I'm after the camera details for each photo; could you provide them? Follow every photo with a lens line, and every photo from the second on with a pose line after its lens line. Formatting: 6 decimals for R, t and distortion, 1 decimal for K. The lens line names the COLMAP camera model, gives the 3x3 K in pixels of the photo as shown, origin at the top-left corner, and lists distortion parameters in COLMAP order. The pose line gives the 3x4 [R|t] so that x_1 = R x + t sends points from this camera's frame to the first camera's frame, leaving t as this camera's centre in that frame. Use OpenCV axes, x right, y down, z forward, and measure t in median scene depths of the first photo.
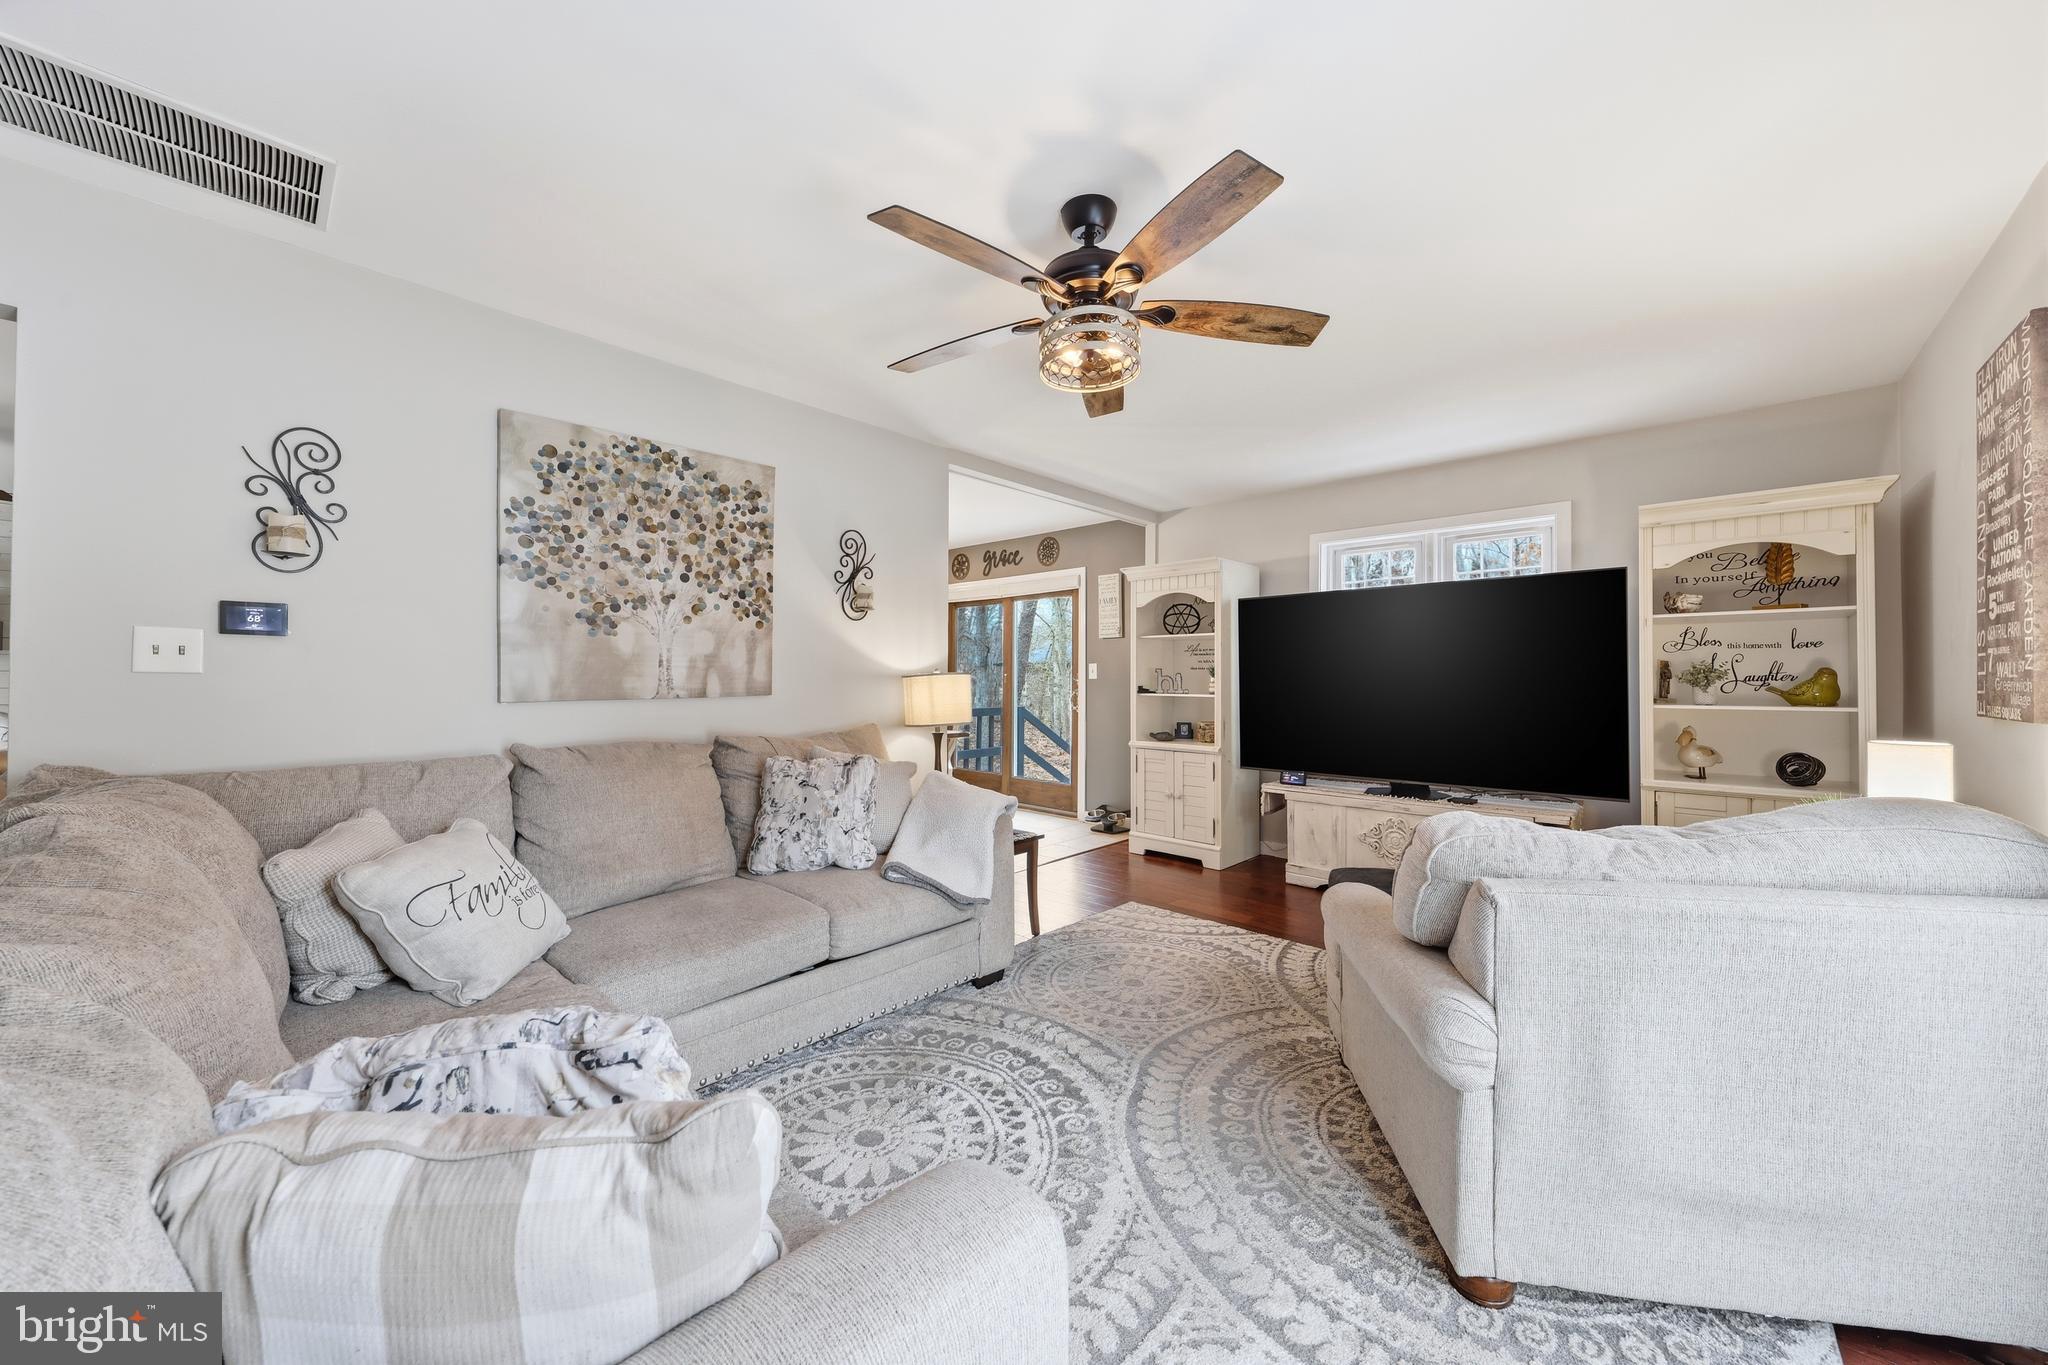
lens RADIAL K [[733.7, 0, 1022.3], [0, 733.7, 675.3], [0, 0, 1]] dist [0.001999, -0.001354]
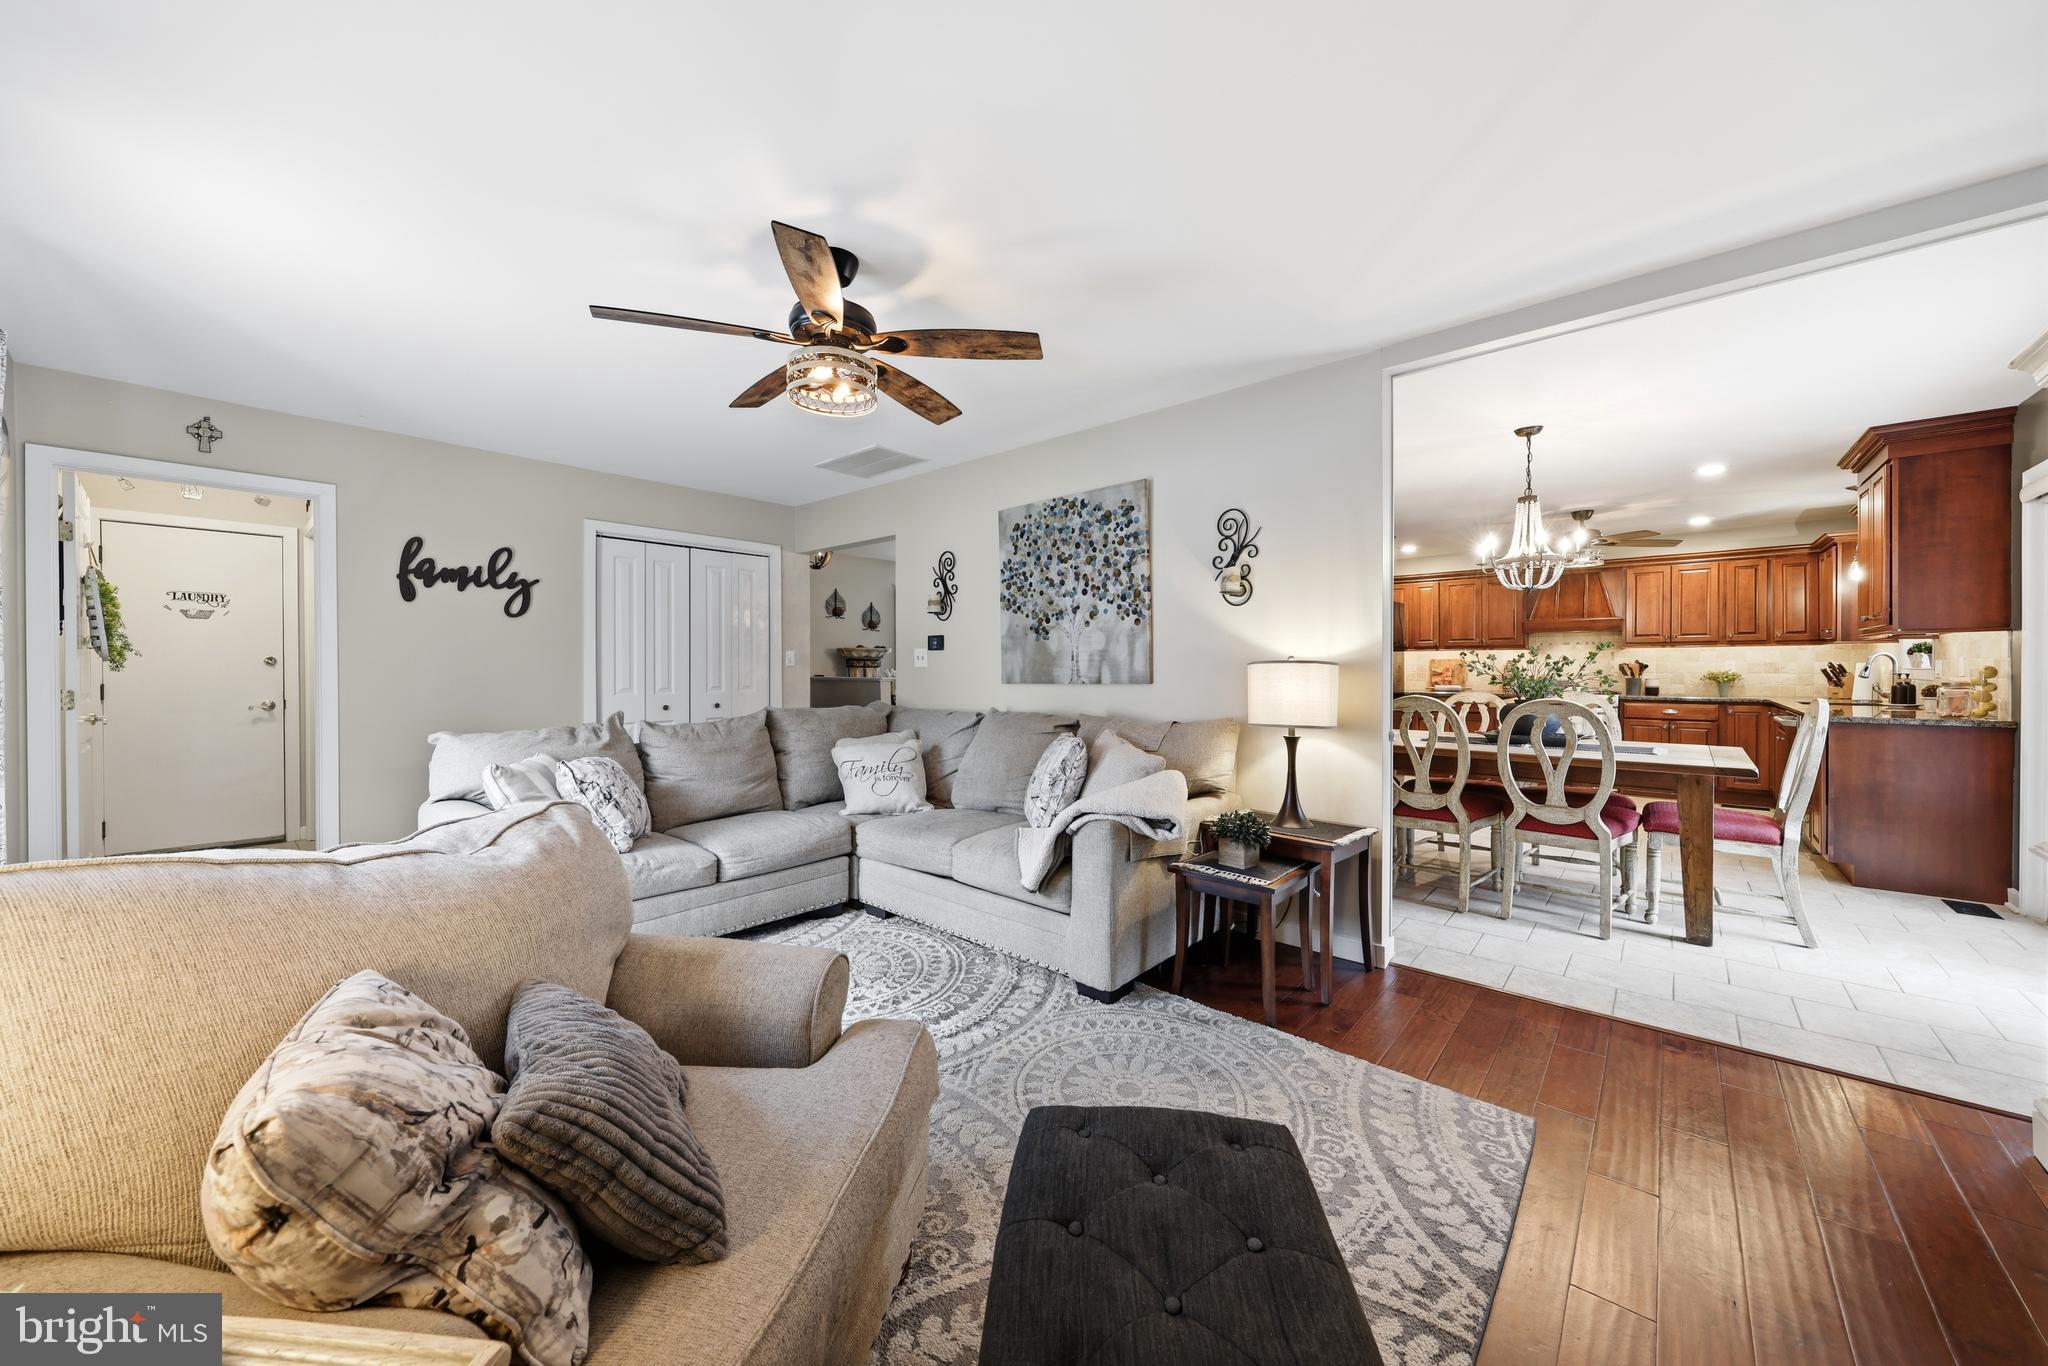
lens RADIAL K [[733.7, 0, 1020.5], [0, 733.7, 675.7], [0, 0, 1]] dist [0.001999, -0.001354]
pose [[0.018082, 0.005622, -0.999821, 0.837343], [0.006206, 0.999964, 0.005735, 0.008071], [0.999817, -0.006309, 0.018047, 0.853363]]
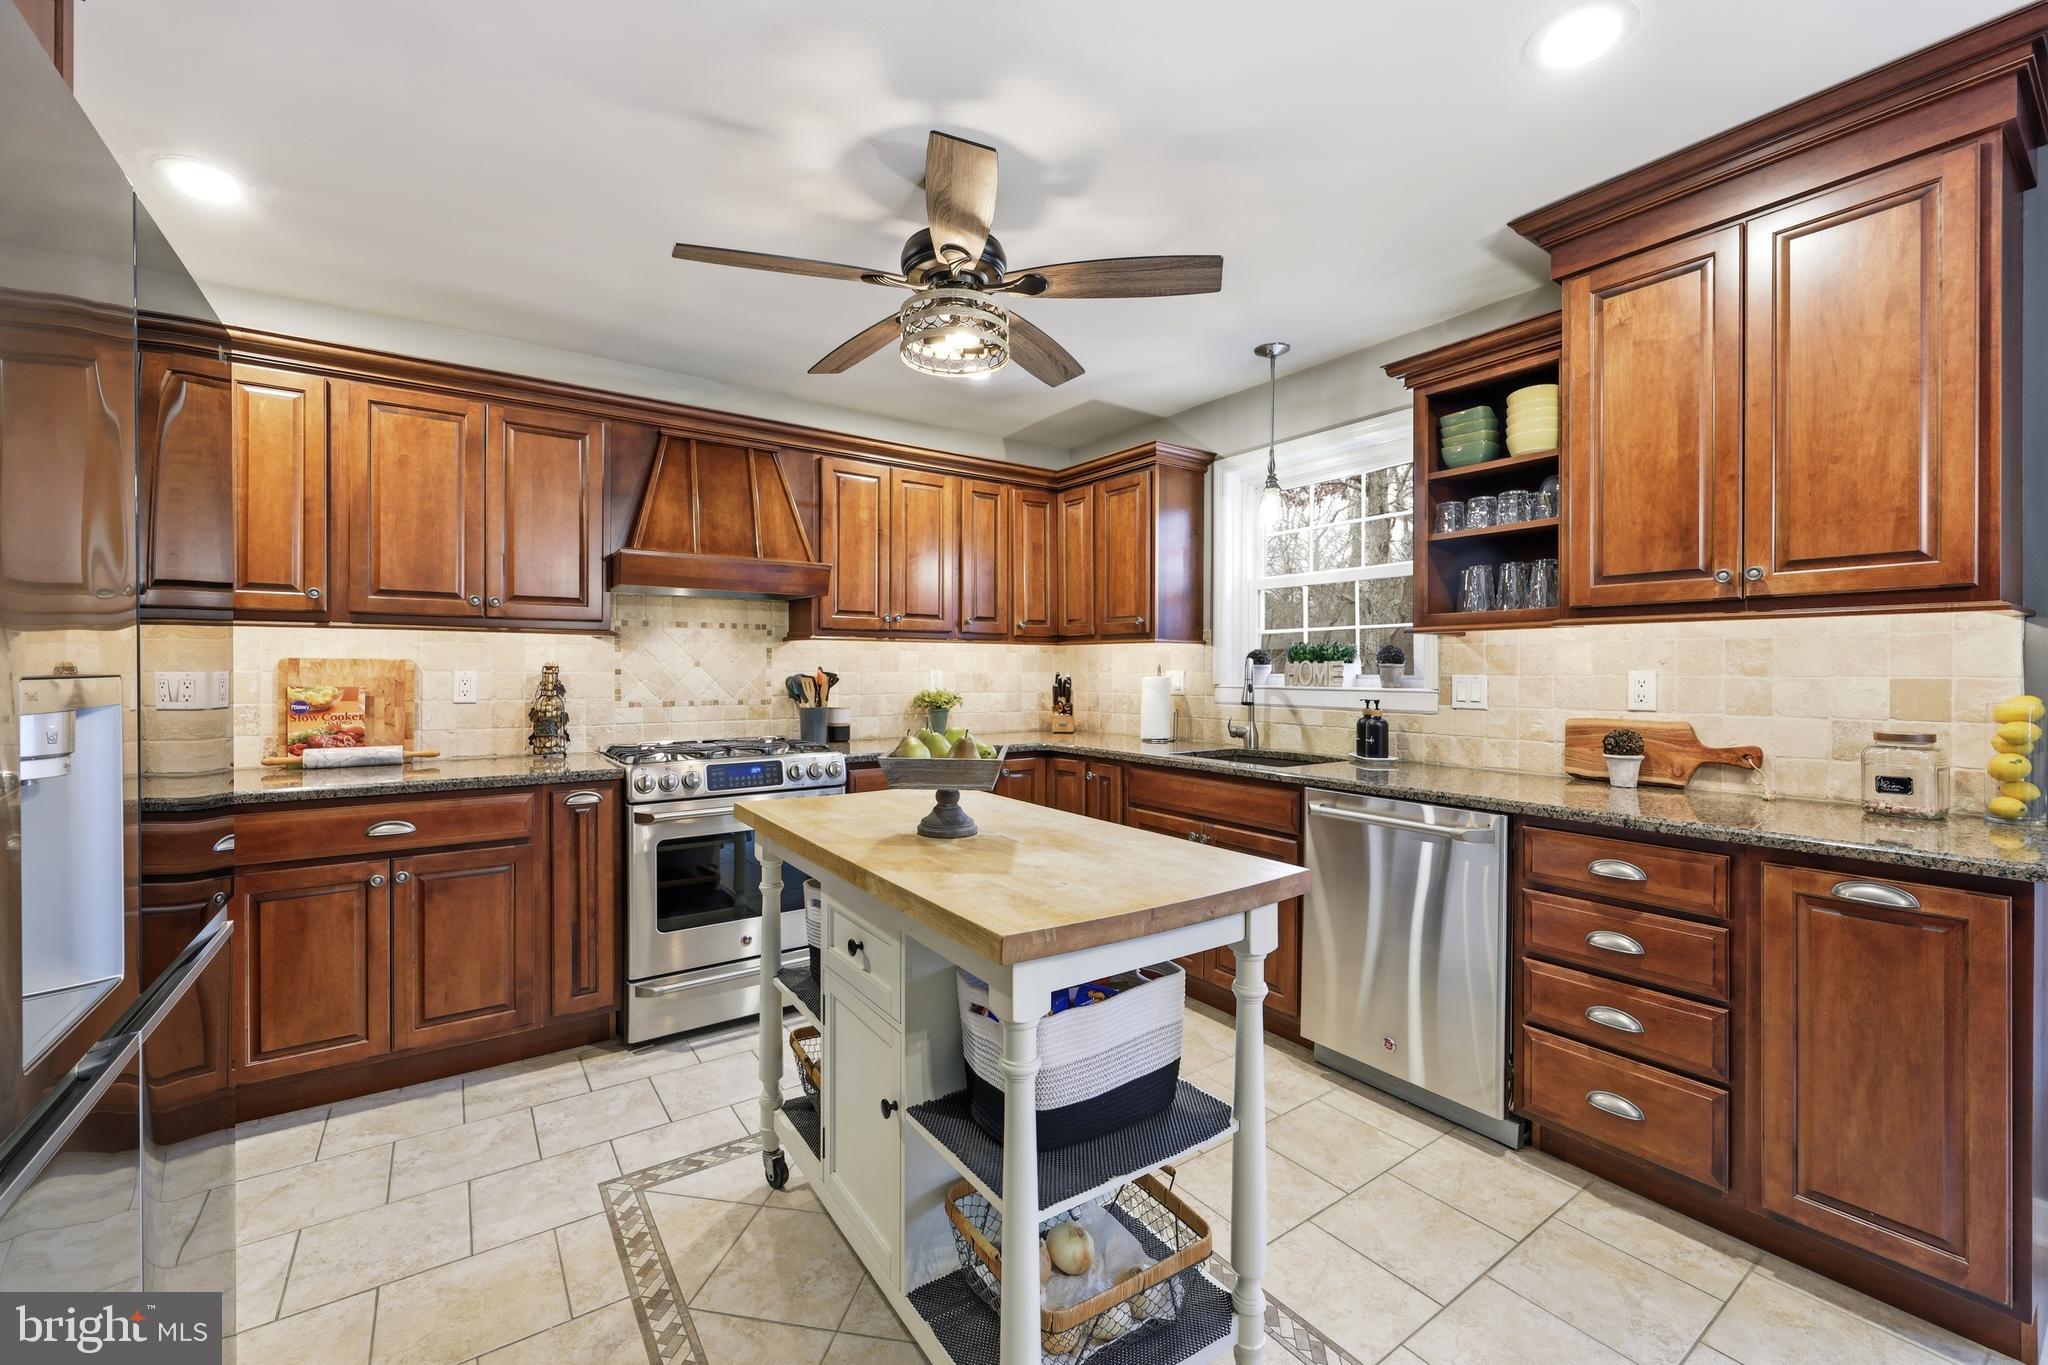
lens RADIAL K [[834.9, 0, 1022.6], [0, 834.9, 673.3], [0, 0, 1]] dist [-0.001314, 0.000194]
pose [[0.974775, -0.003132, -0.223166, -0.954899], [0.004655, 0.999969, 0.006300, -0.013982], [0.223139, -0.007180, 0.974760, 1.774557]]
